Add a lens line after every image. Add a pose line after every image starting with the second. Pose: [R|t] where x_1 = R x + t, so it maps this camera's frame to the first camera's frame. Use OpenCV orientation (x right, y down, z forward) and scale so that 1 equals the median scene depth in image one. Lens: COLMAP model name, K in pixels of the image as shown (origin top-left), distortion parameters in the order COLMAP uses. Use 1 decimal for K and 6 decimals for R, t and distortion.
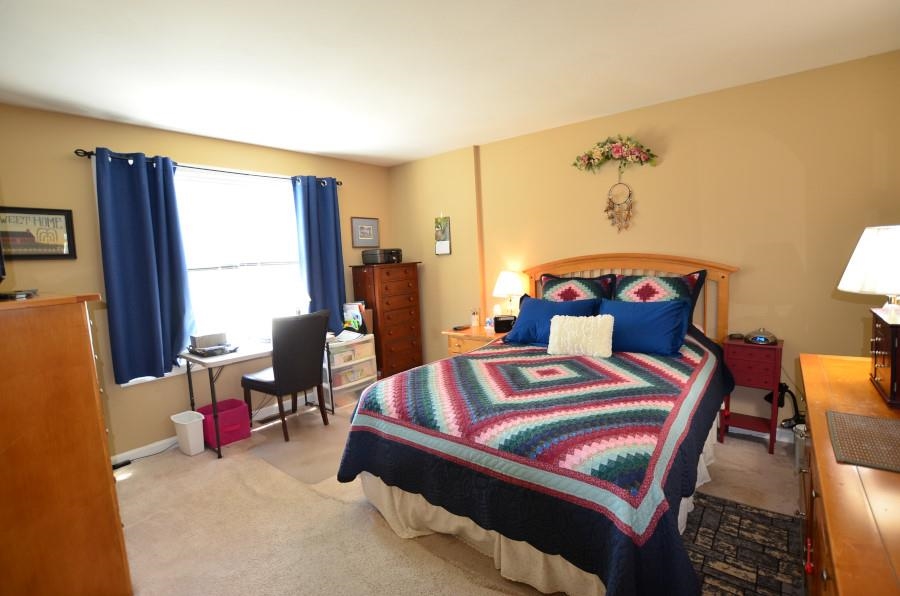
lens RADIAL K [[413.4, 0, 448.1], [0, 413.4, 296.1], [0, 0, 1]] dist [-0.001641, -0.000124]
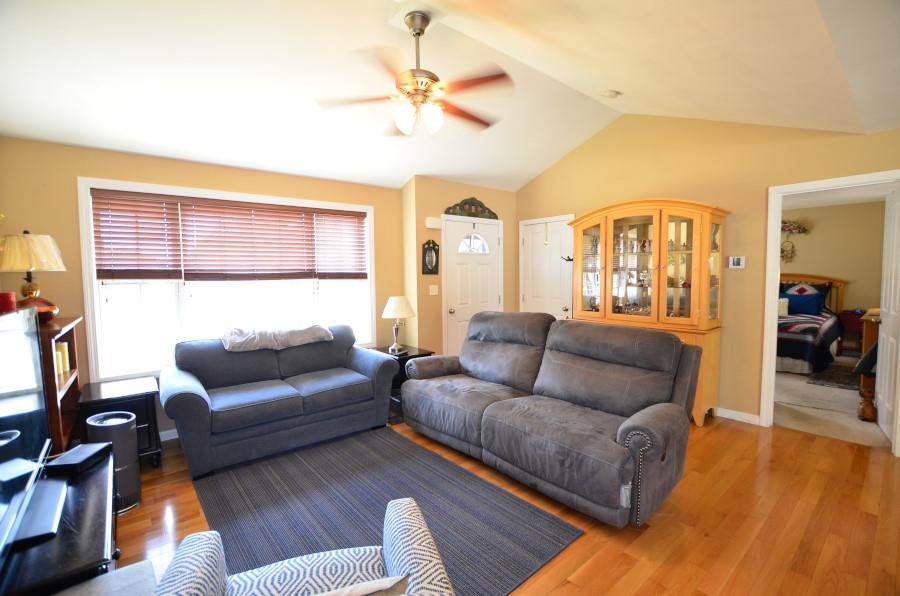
lens RADIAL K [[395.9, 0, 451.9], [0, 395.9, 299.8], [0, 0, 1]] dist [-0.001394, 0.000154]
pose [[0.982339, 0.045448, -0.181505, -1.002327], [-0.049846, 0.998562, -0.019737, 0.177794], [0.180347, 0.028435, 0.983192, -1.468726]]
